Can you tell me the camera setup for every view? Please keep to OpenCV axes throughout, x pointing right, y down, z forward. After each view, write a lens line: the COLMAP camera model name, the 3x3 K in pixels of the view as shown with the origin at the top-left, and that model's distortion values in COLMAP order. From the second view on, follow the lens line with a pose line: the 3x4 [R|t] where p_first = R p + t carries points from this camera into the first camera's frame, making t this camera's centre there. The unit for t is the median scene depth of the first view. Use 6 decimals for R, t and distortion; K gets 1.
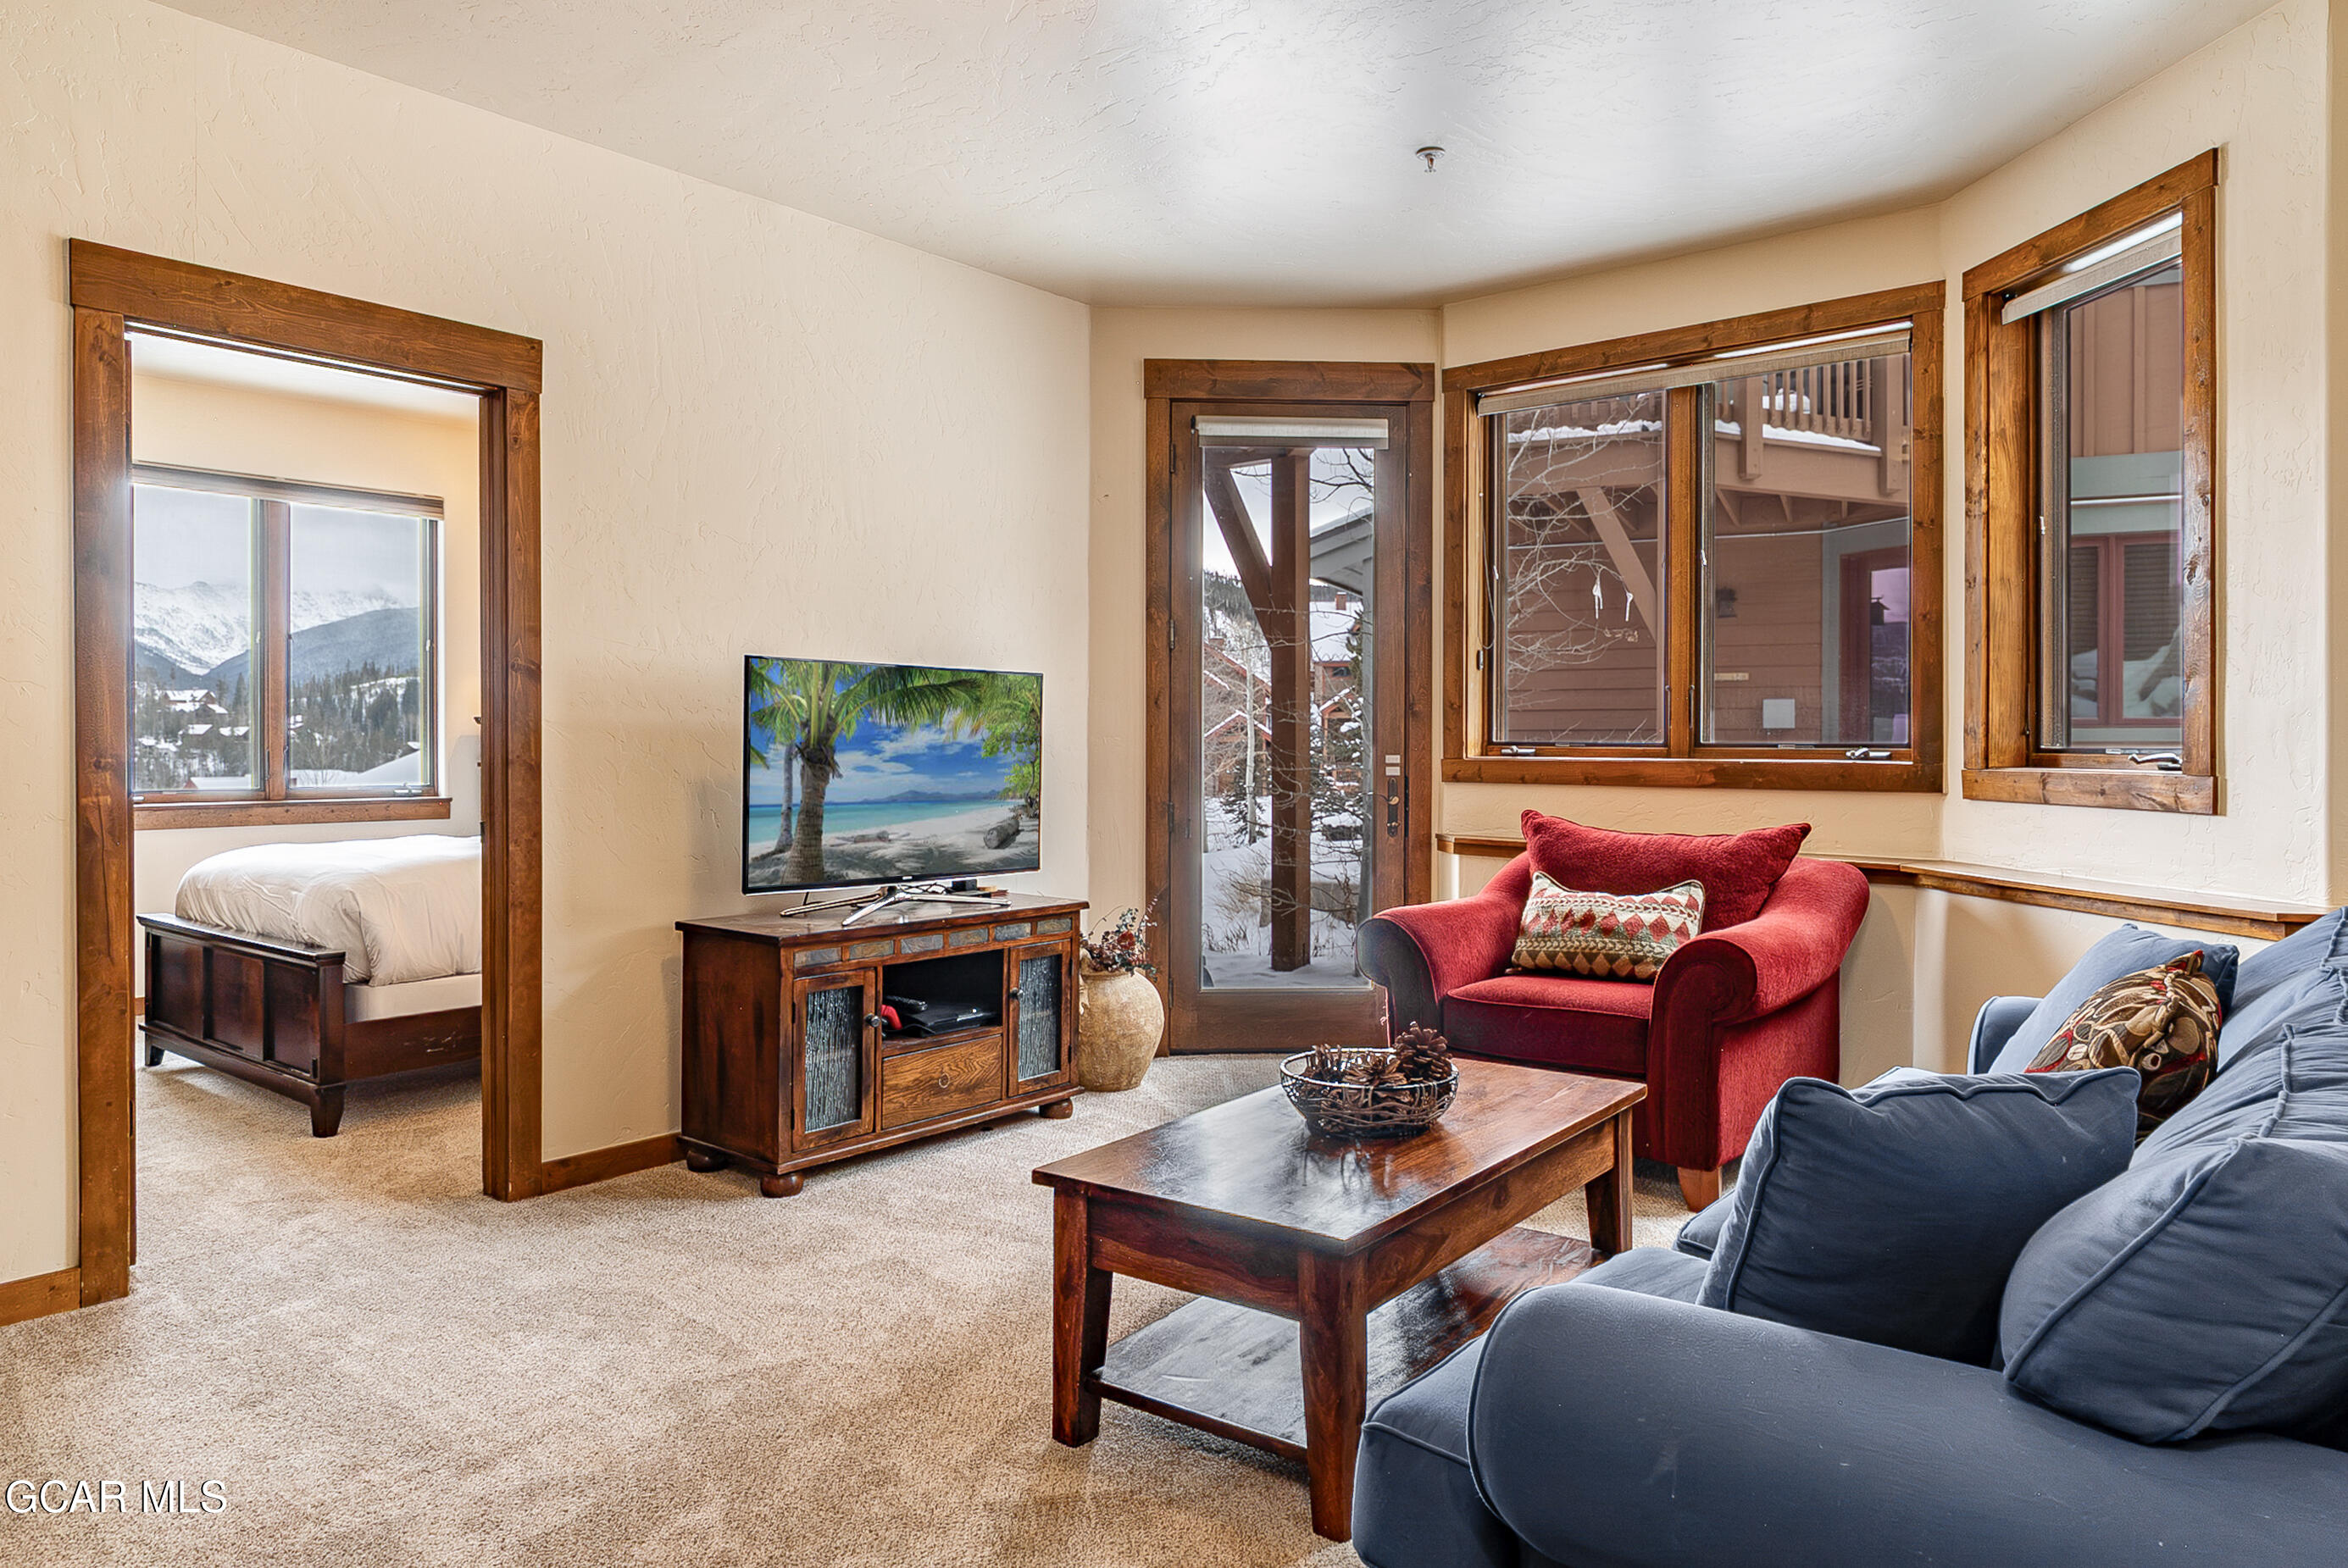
lens RADIAL K [[1494.2, 0, 1180.1], [0, 1494.2, 767.7], [0, 0, 1]] dist [-0.003374, 0.003354]
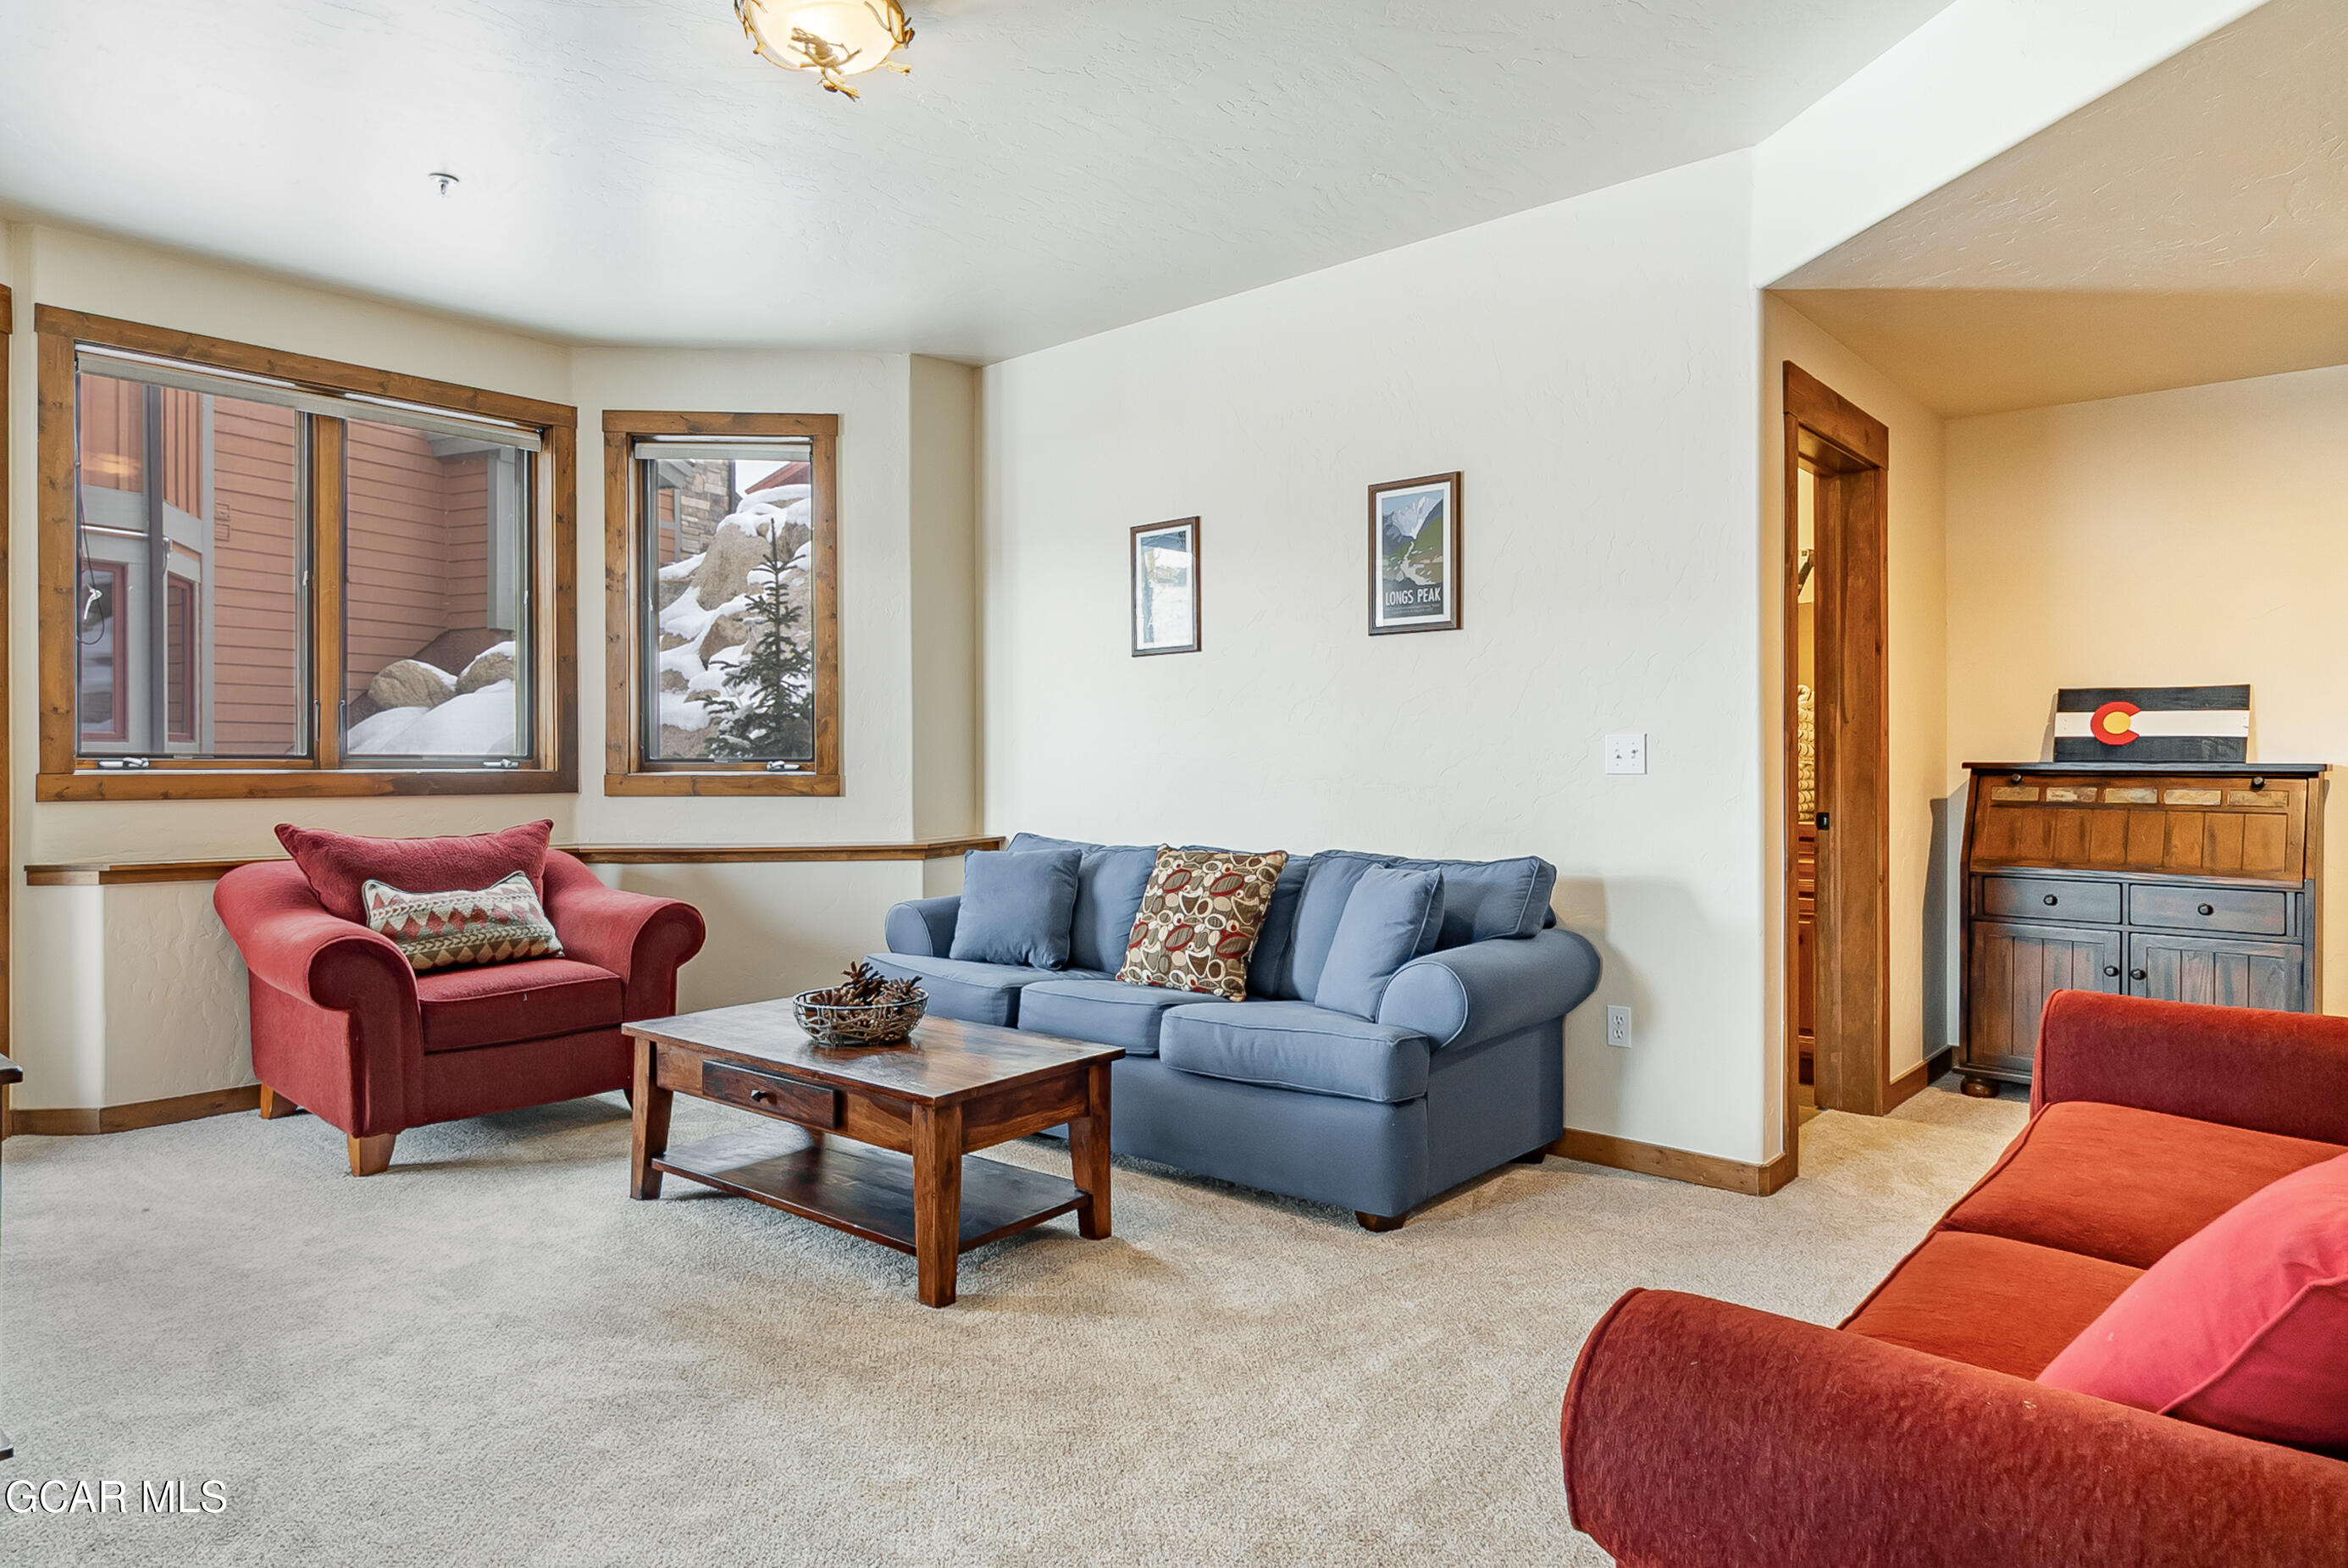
lens RADIAL K [[1397.4, 0, 1157.7], [0, 1397.4, 770.1], [0, 0, 1]] dist [0.001629, -0.001346]
pose [[0.026715, -0.007202, 0.999617, -0.735916], [0.016899, 0.999834, 0.006752, -0.003084], [-0.999500, 0.016712, 0.026832, 0.461680]]
